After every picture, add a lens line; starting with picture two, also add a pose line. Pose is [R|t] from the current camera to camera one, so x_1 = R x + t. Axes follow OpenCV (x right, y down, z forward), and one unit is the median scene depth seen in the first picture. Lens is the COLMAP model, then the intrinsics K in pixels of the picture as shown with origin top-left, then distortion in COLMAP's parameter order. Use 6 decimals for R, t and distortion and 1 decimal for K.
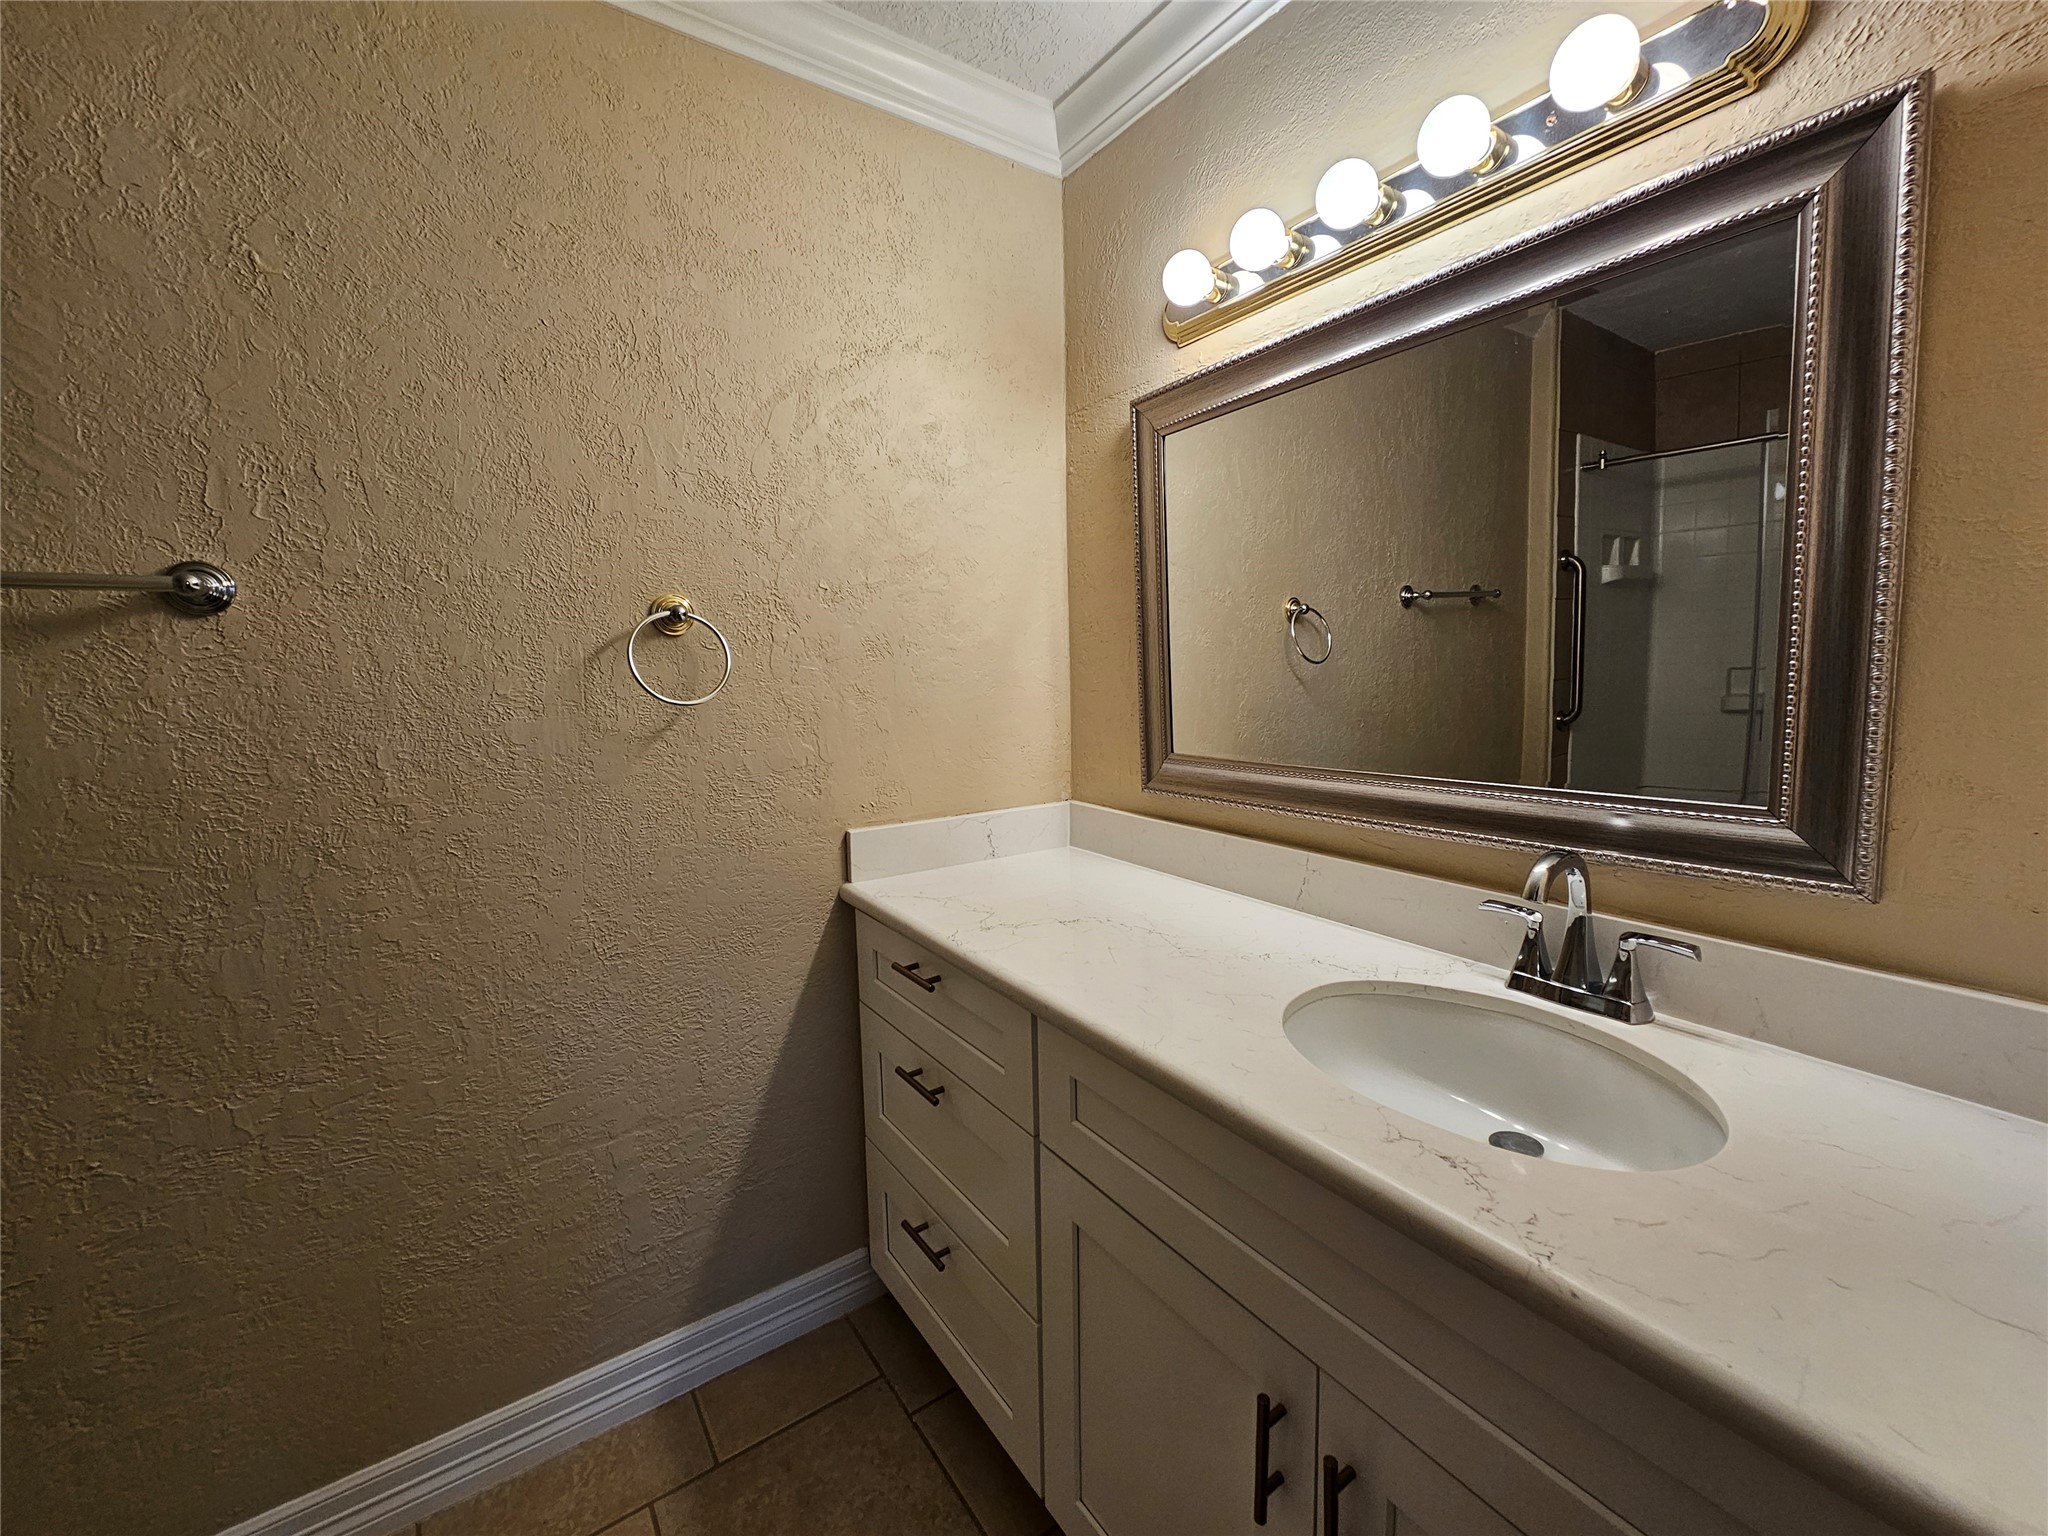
lens RADIAL K [[835.3, 0, 1027.3], [0, 835.3, 765.5], [0, 0, 1]] dist [-0.001486, 0.000915]
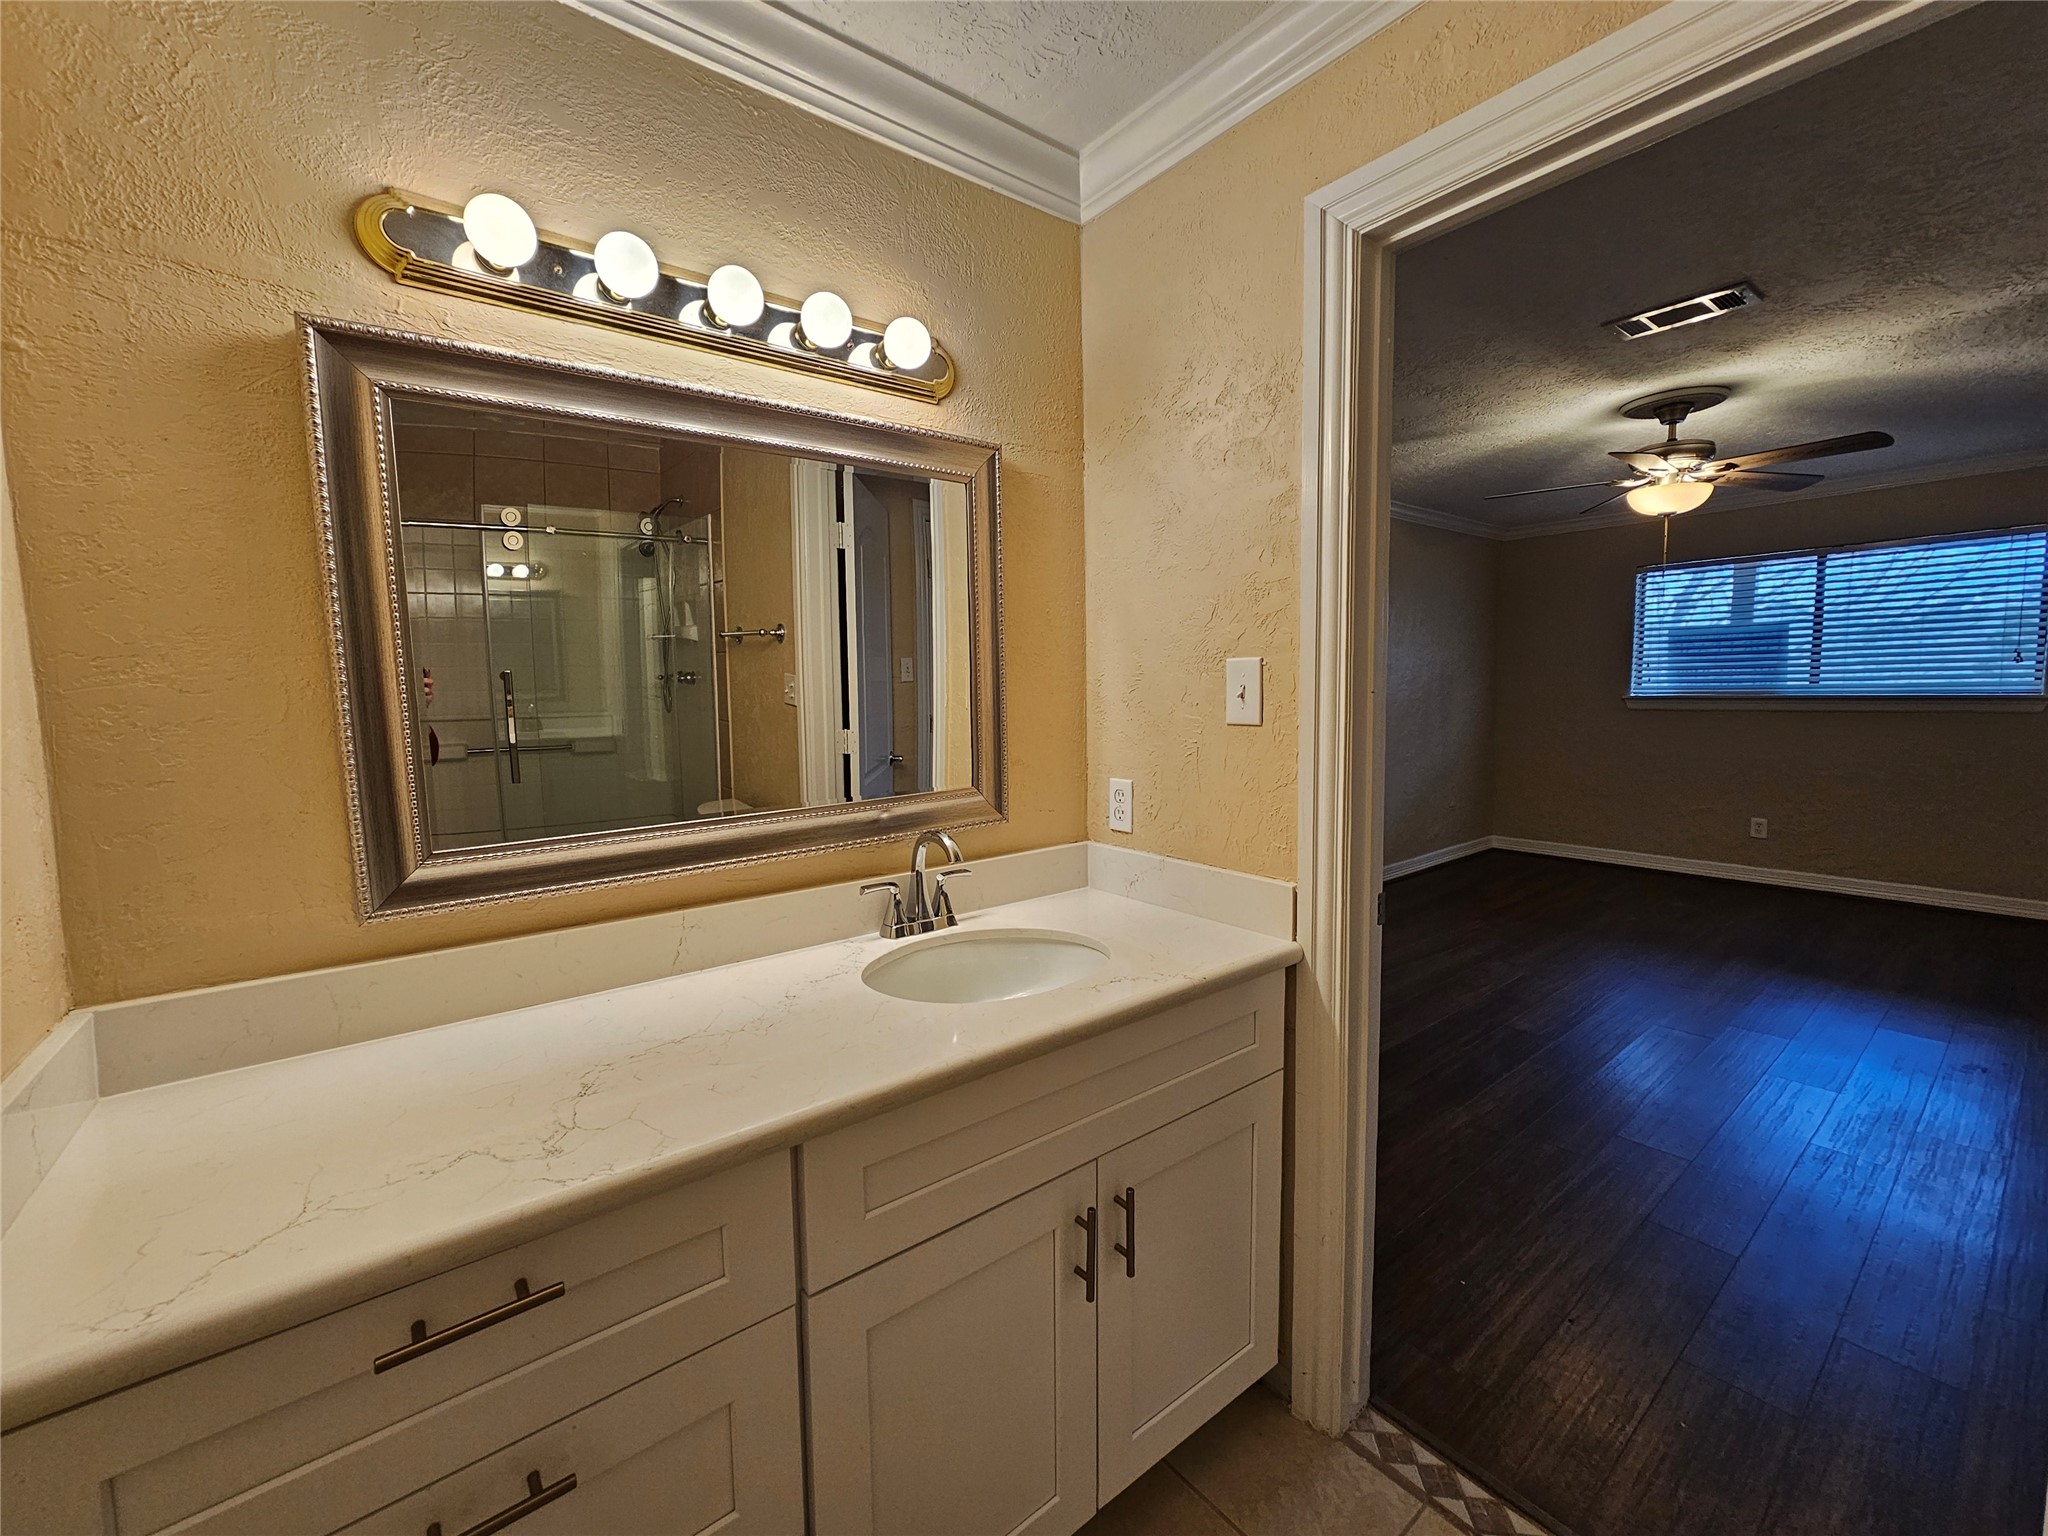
lens RADIAL K [[835.3, 0, 1027.9], [0, 835.3, 757.3], [0, 0, 1]] dist [-0.001486, 0.000915]
pose [[-0.082469, -0.060473, 0.994757, -0.713544], [0.133465, 0.988496, 0.071157, -0.097549], [-0.987616, 0.138633, -0.073449, 0.690948]]
